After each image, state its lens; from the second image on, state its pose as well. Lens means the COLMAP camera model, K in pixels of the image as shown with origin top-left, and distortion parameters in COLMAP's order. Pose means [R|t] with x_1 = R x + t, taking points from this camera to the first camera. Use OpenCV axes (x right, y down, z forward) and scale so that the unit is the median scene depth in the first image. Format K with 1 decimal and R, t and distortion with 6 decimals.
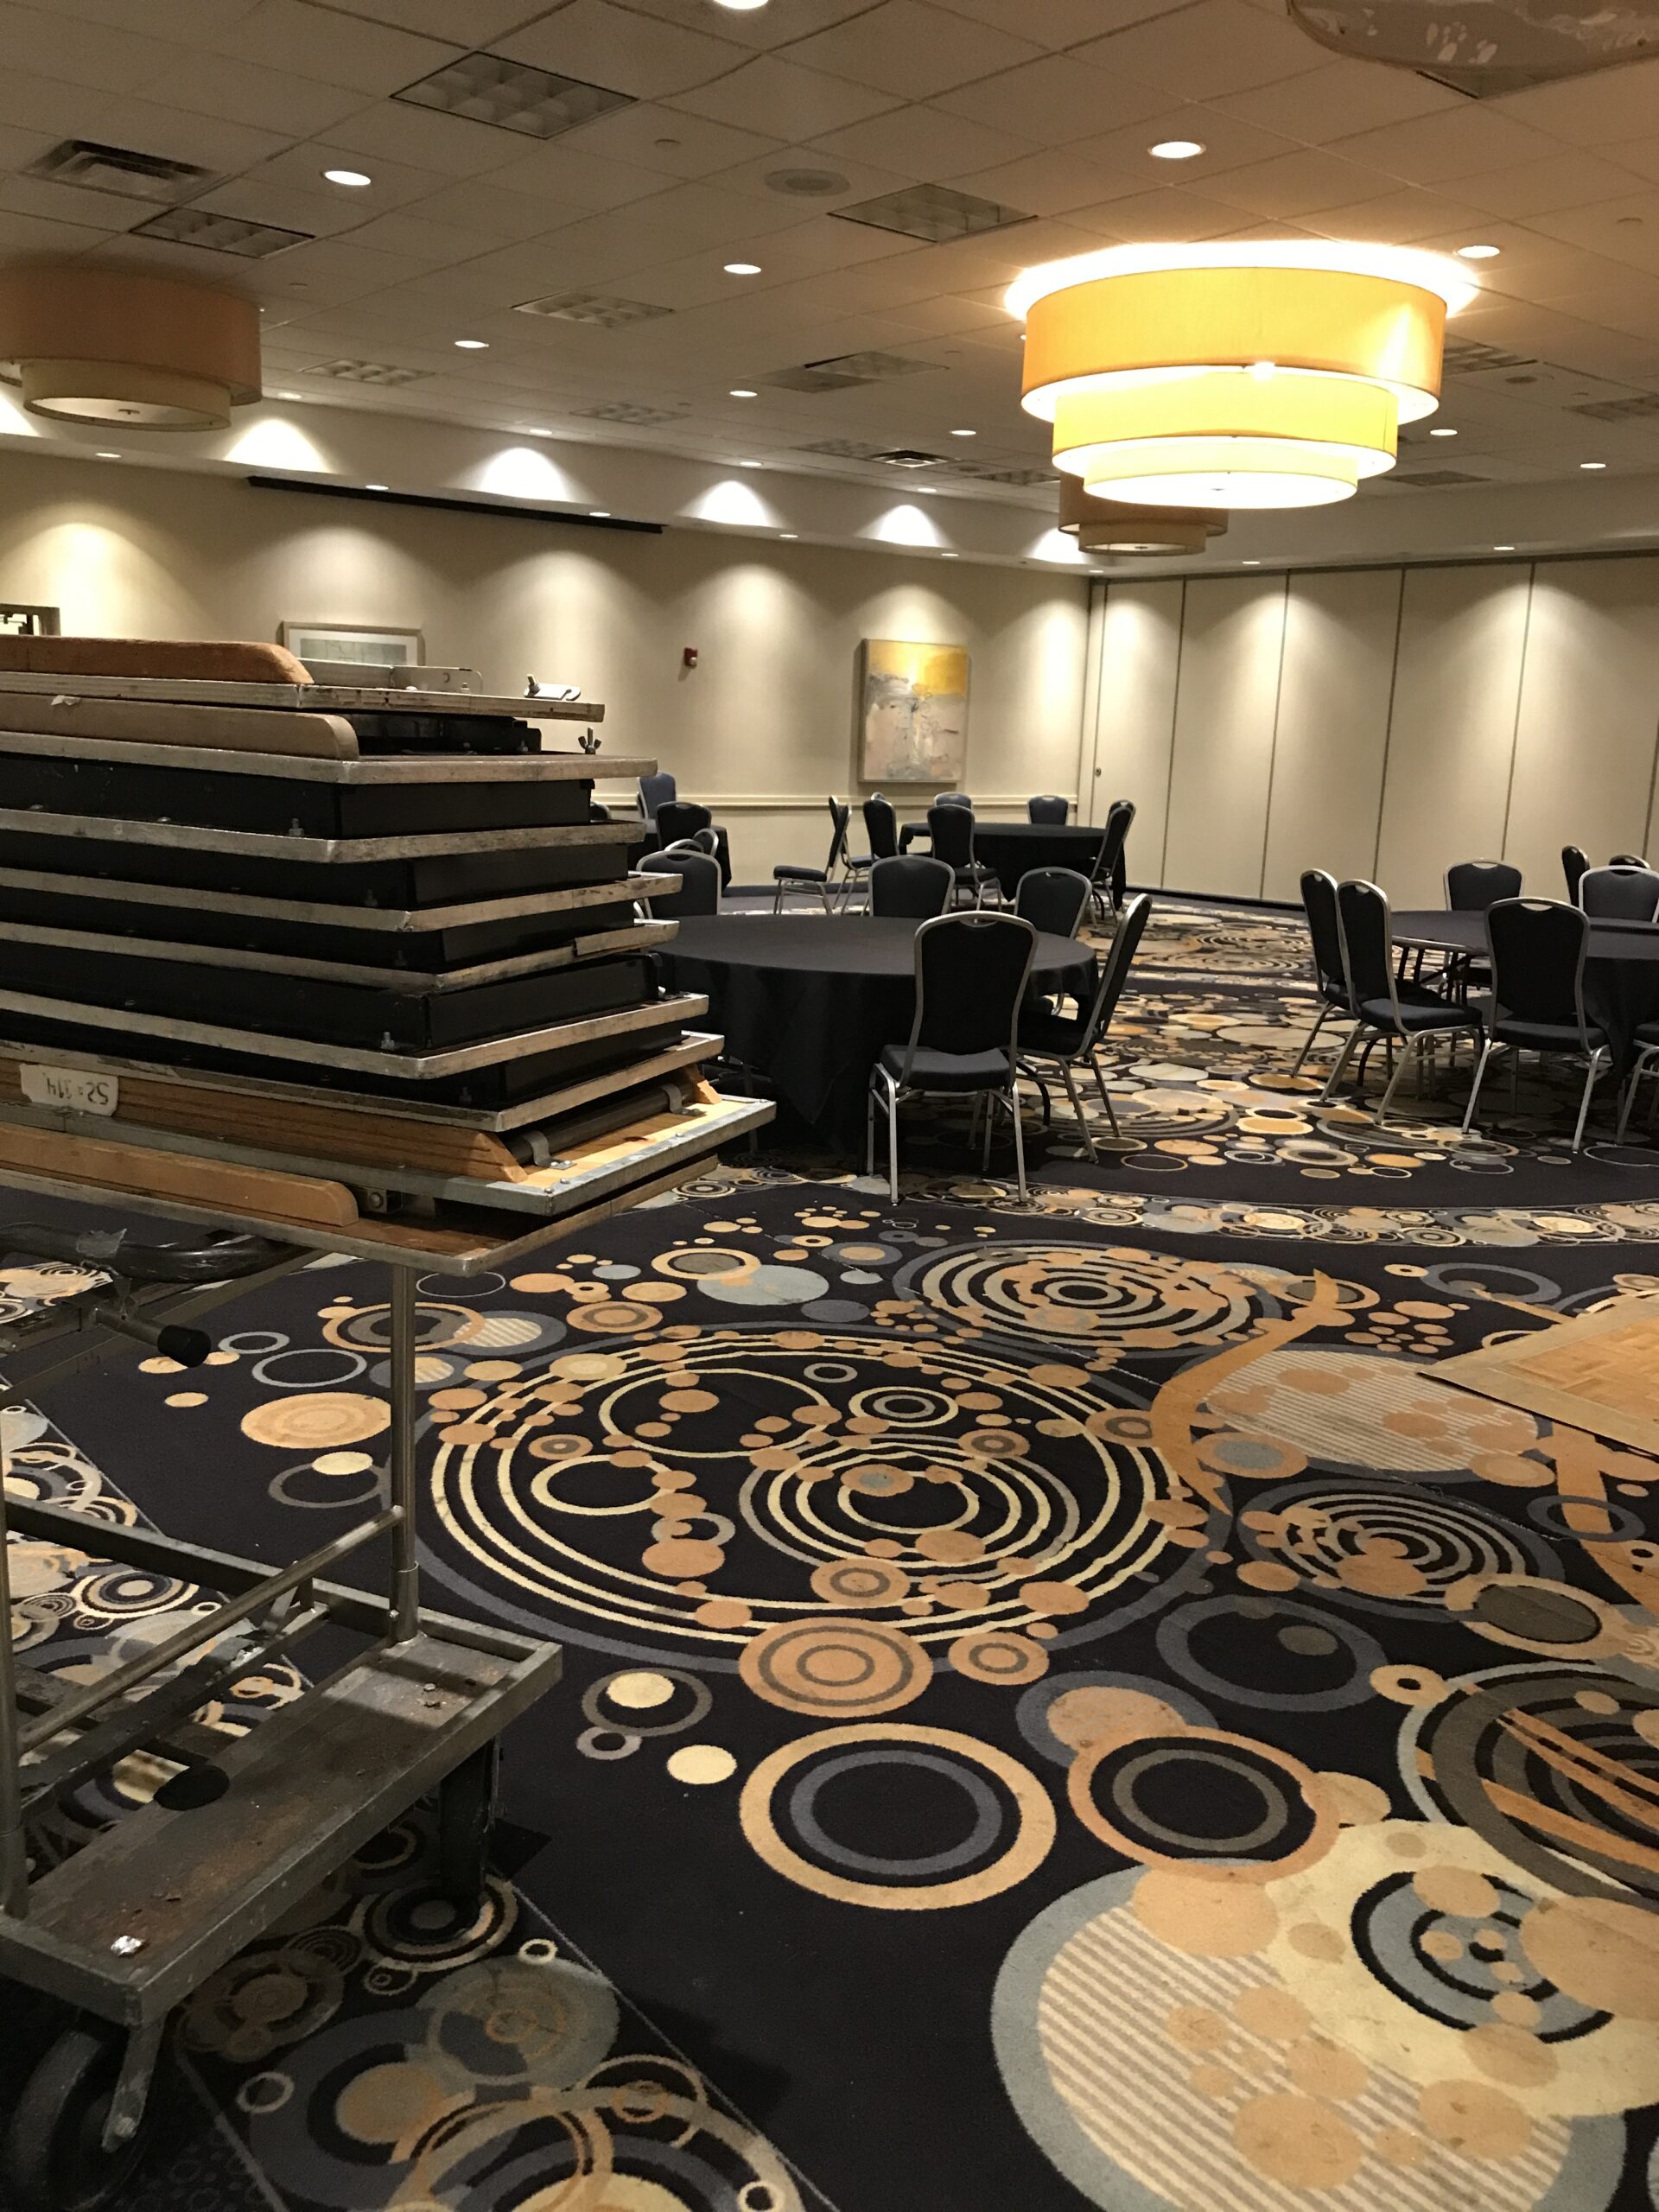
lens RADIAL K [[1744.3, 0, 822.1], [0, 1744.3, 1110.0], [0, 0, 1]] dist [-0.015532, -0.007937]
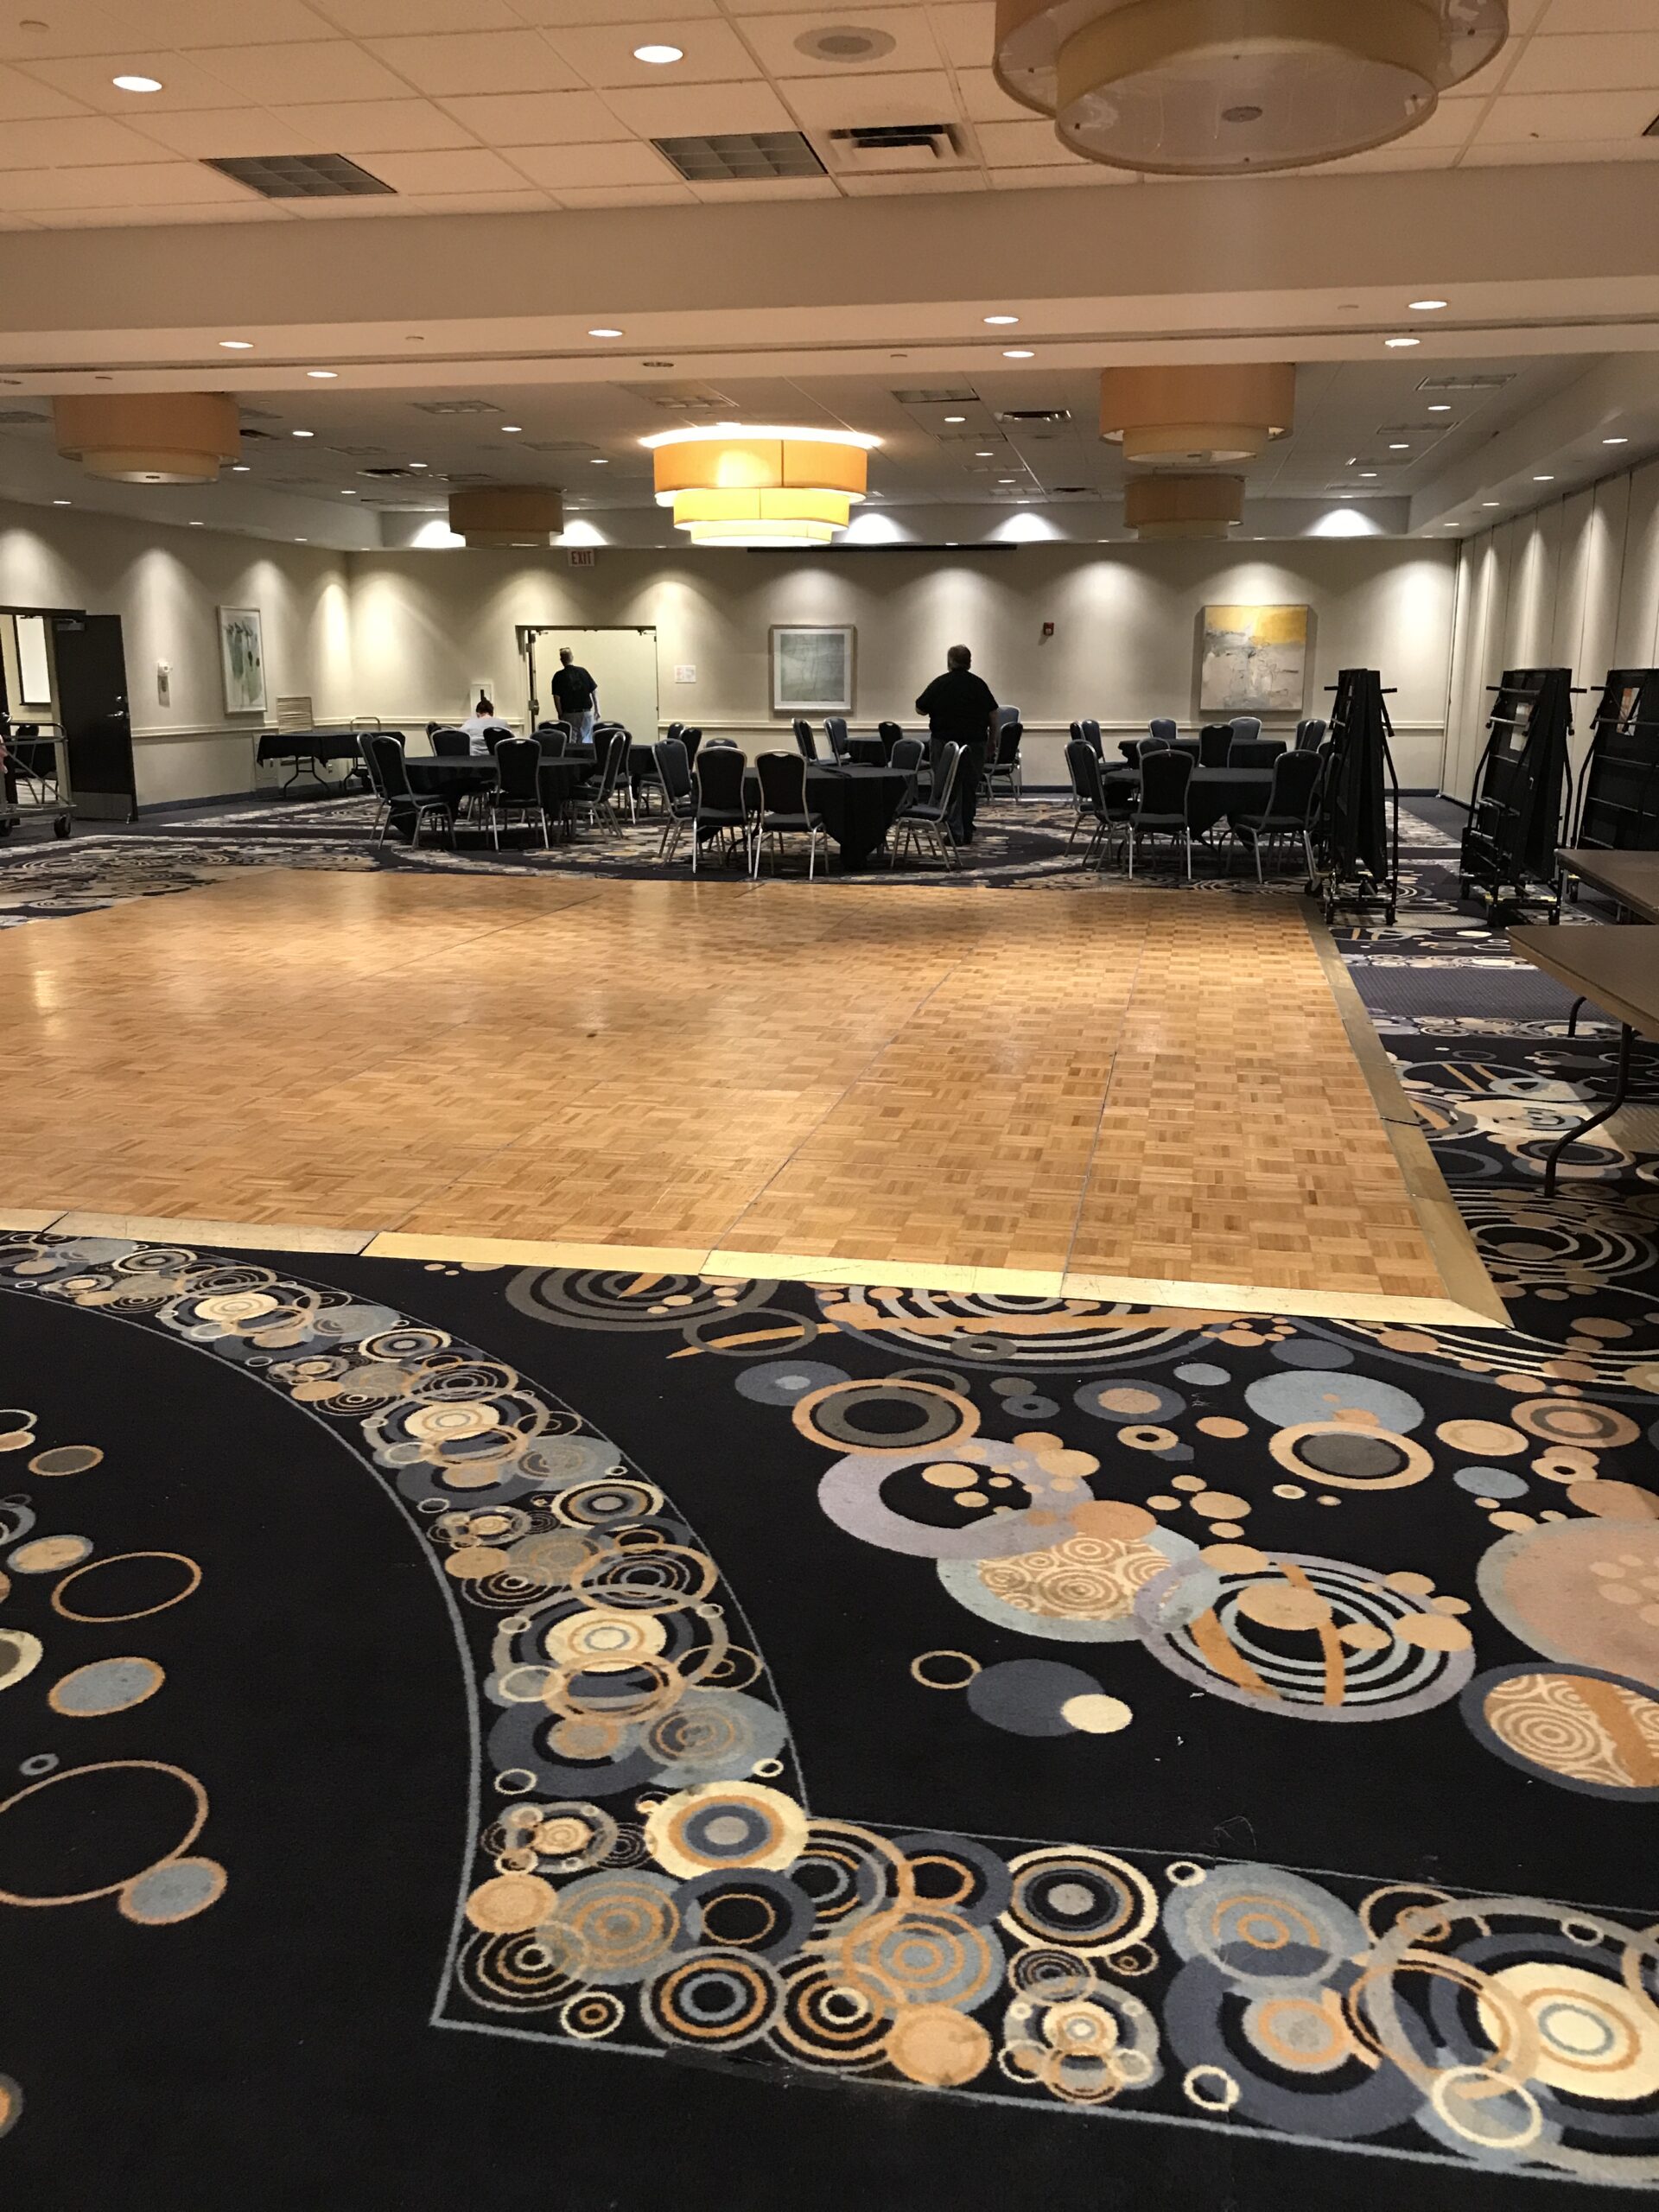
lens RADIAL K [[1744.3, 0, 823.8], [0, 1744.3, 1098.9], [0, 0, 1]] dist [-0.015532, -0.007937]
pose [[-0.627598, -0.217007, 0.747682, -0.448466], [0.148361, 0.909432, 0.388487, -0.361720], [-0.764270, 0.354741, -0.538563, 1.575497]]
